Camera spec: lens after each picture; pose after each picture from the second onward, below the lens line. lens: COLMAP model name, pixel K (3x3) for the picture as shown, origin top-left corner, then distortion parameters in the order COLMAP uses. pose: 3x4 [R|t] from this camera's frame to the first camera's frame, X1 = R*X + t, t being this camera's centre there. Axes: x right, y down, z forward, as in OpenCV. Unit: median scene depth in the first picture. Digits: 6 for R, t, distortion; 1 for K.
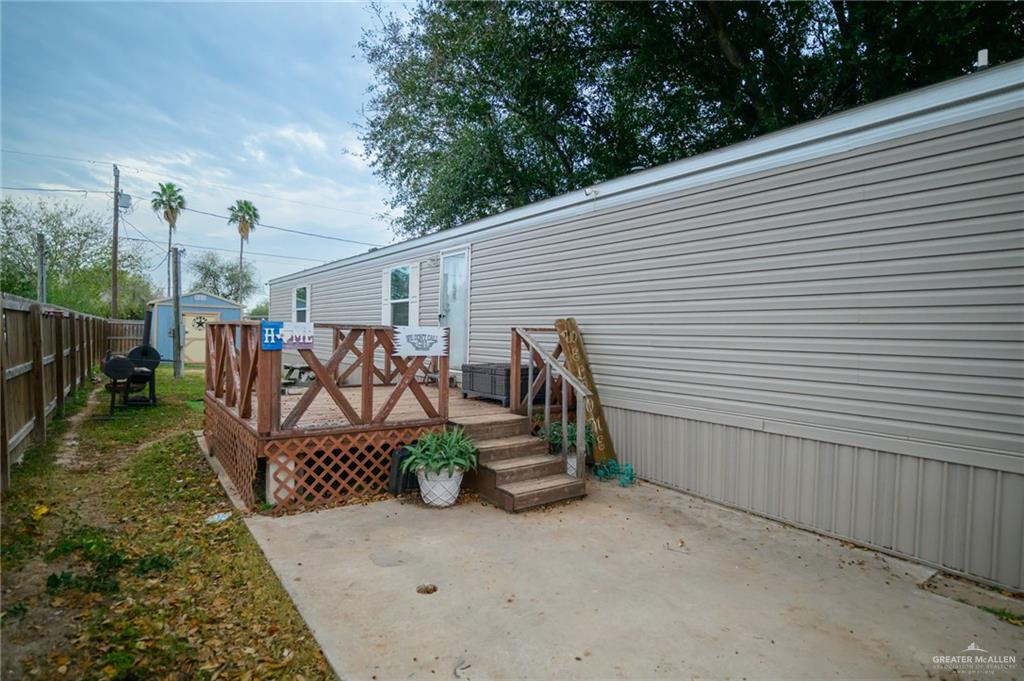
lens RADIAL K [[498.5, 0, 512.0], [0, 498.5, 340.5], [0, 0, 1]] dist [0.001442, 0.000071]
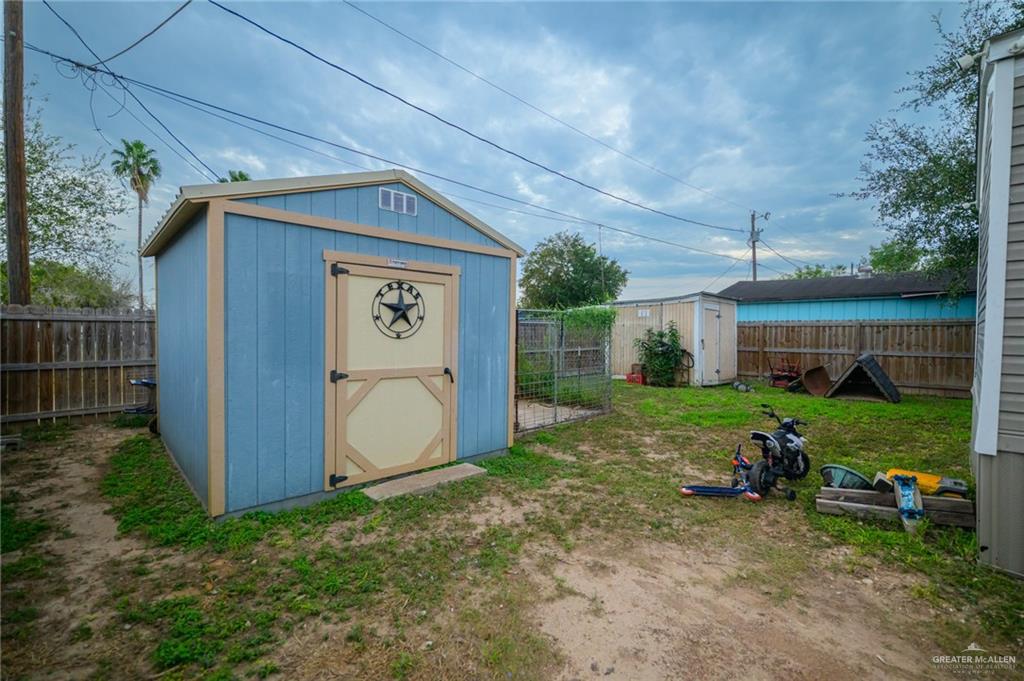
lens RADIAL K [[411.7, 0, 514.6], [0, 411.7, 335.2], [0, 0, 1]] dist [-0.001014, -0.000230]
pose [[0.988311, -0.029435, 0.149584, -0.217136], [0.028115, 0.999545, 0.010935, -0.008017], [-0.149837, -0.006601, 0.988689, 0.287324]]
